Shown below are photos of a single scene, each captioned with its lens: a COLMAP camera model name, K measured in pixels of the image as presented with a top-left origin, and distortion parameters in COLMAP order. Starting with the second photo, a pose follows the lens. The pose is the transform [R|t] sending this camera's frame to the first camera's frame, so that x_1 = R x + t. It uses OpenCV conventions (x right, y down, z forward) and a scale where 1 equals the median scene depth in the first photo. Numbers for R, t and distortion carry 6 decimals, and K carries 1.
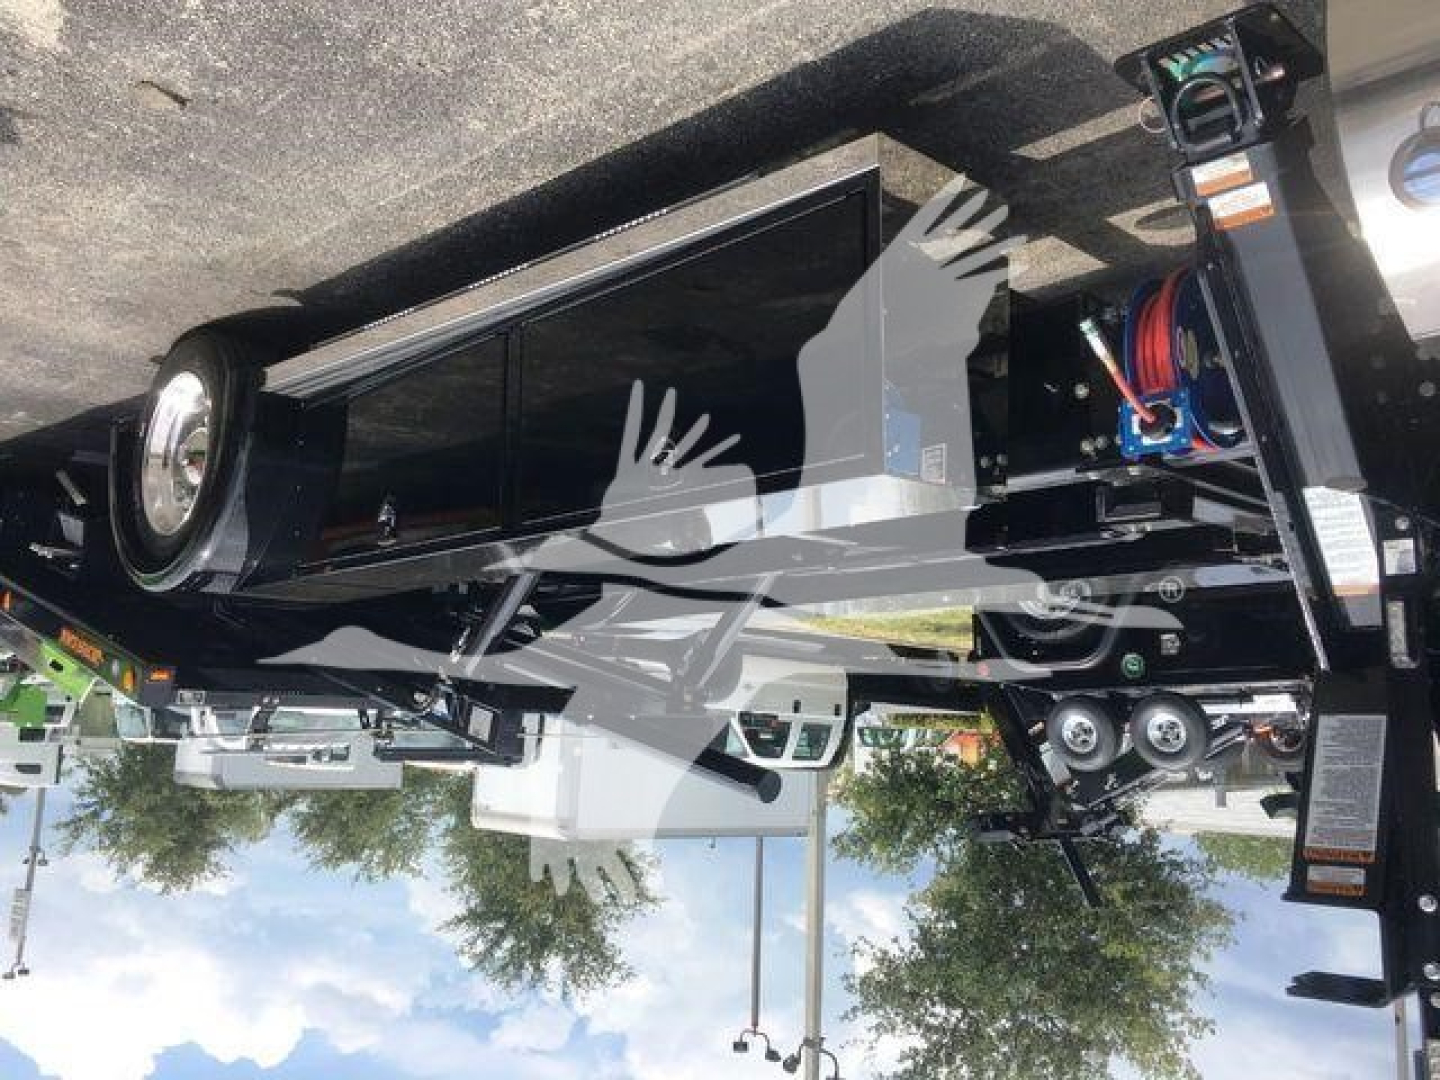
lens RADIAL K [[1227.6, 0, 690.6], [0, 1227.6, 538.6], [0, 0, 1]] dist [0.064894, -0.078785]
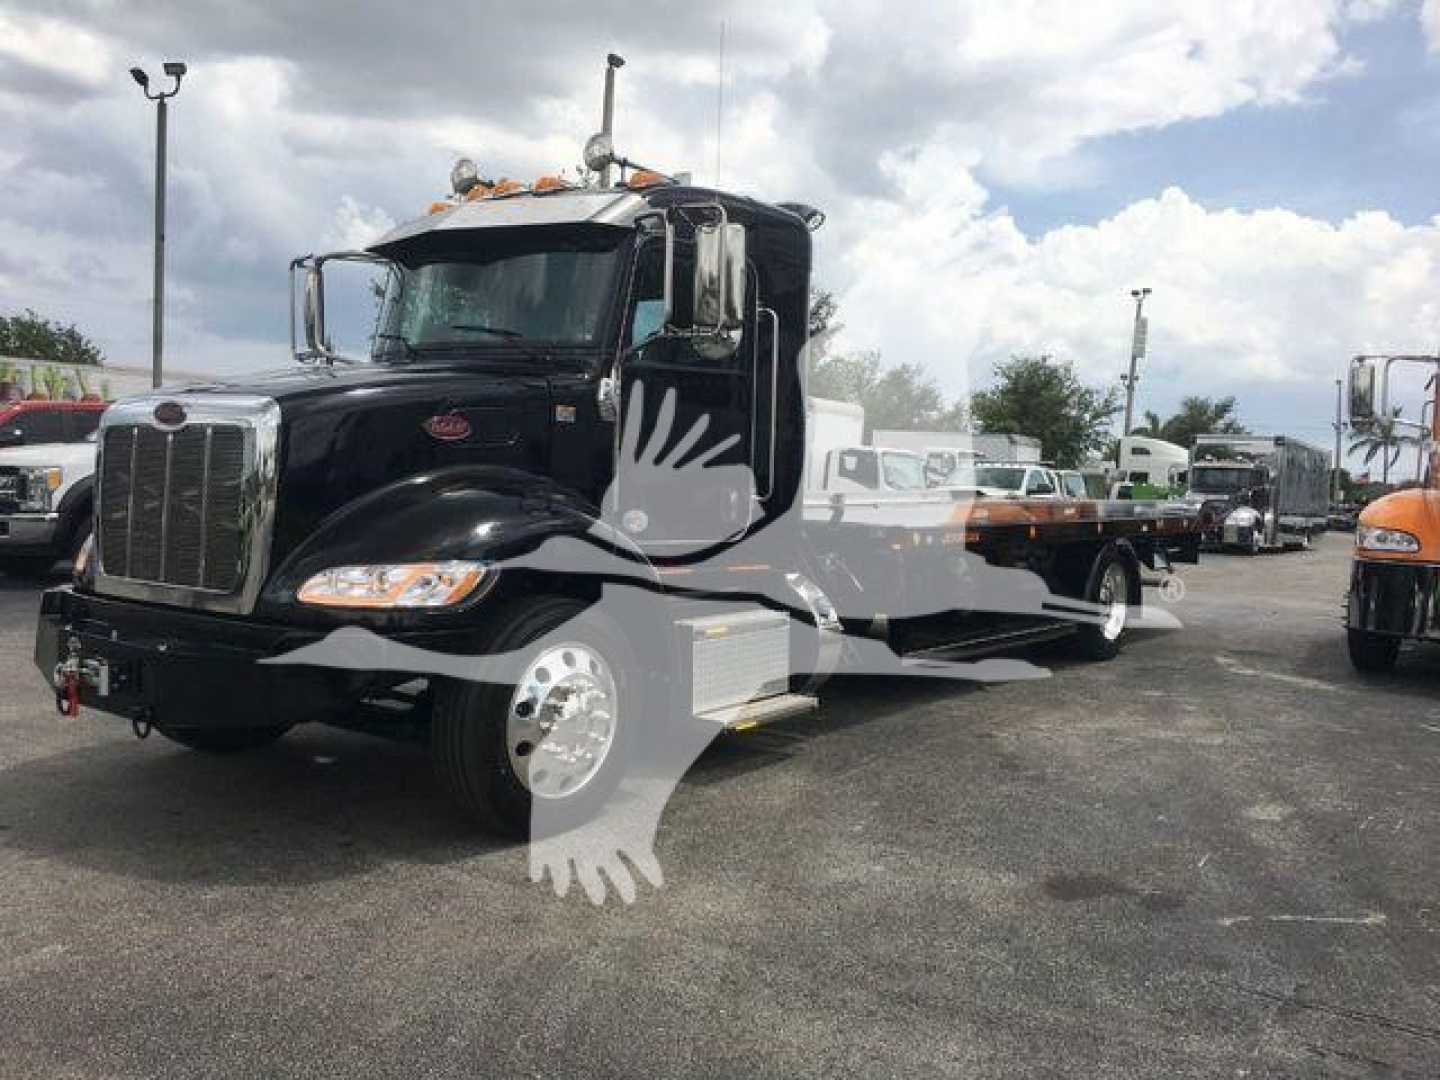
lens RADIAL K [[1215.7, 0, 718.2], [0, 1215.7, 534.9], [0, 0, 1]] dist [0.063222, -0.084812]
pose [[-0.987003, -0.010366, -0.160365, 0.112545], [-0.006018, -0.994833, 0.101346, -0.029833], [-0.160587, 0.100994, 0.981841, -0.184332]]
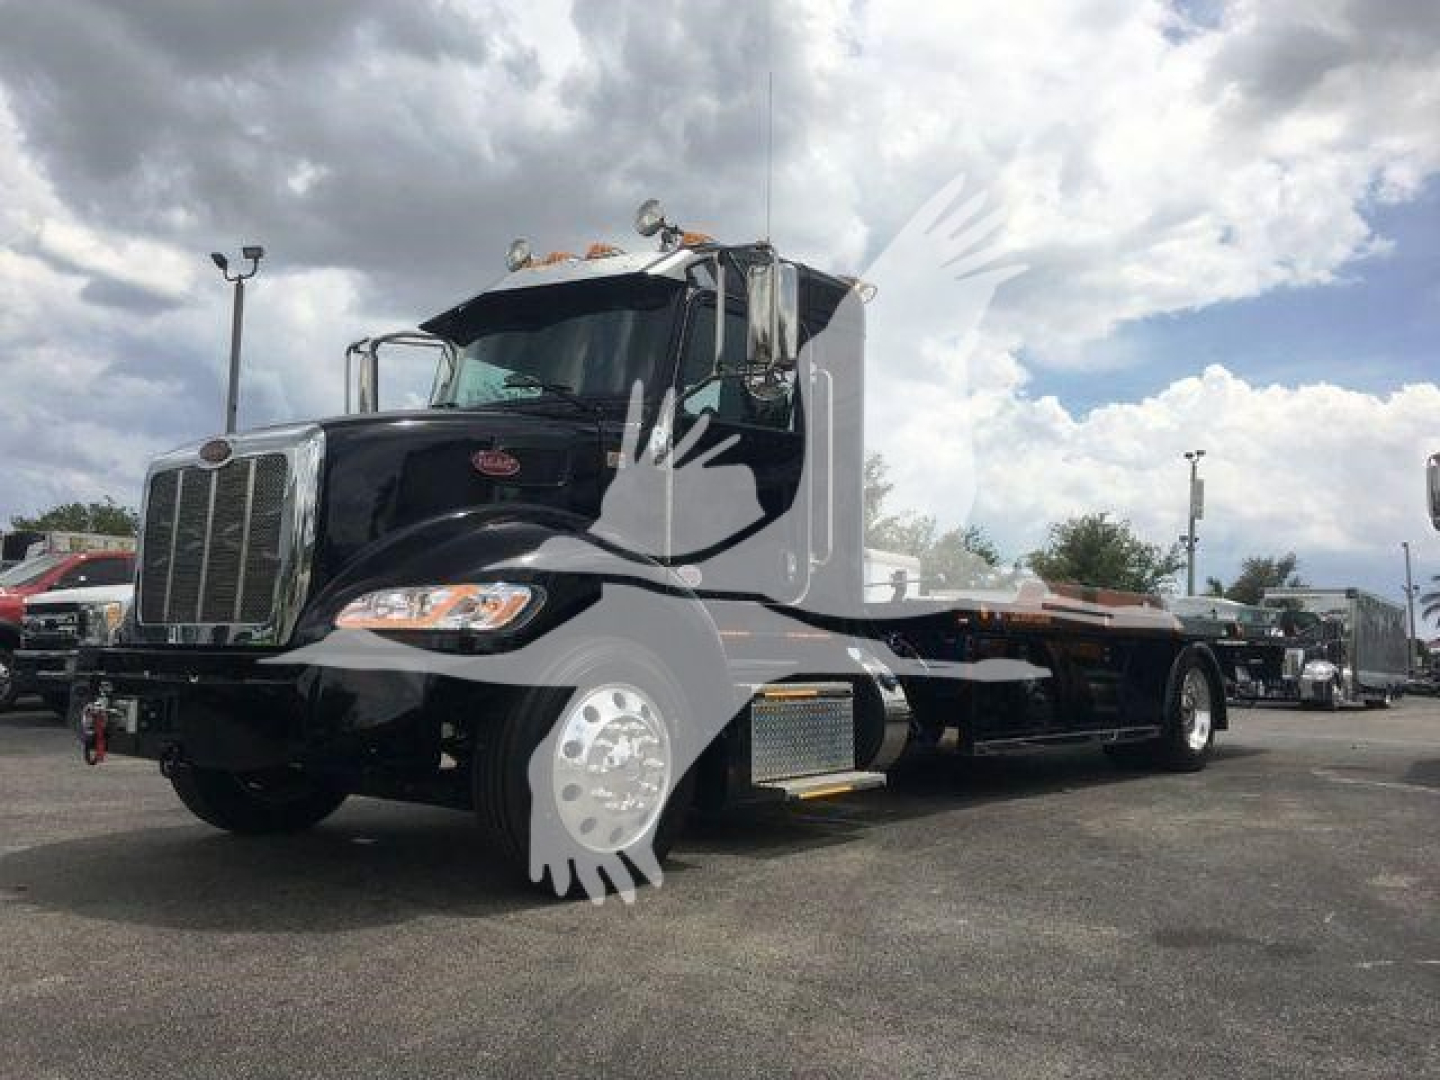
lens RADIAL K [[1215.7, 0, 718.2], [0, 1215.7, 534.9], [0, 0, 1]] dist [0.063222, -0.084812]
pose [[-0.993421, -0.015014, -0.113527, 0.111638], [-0.013422, -0.969270, 0.245633, -0.042426], [-0.113726, 0.245541, 0.962692, -0.176349]]
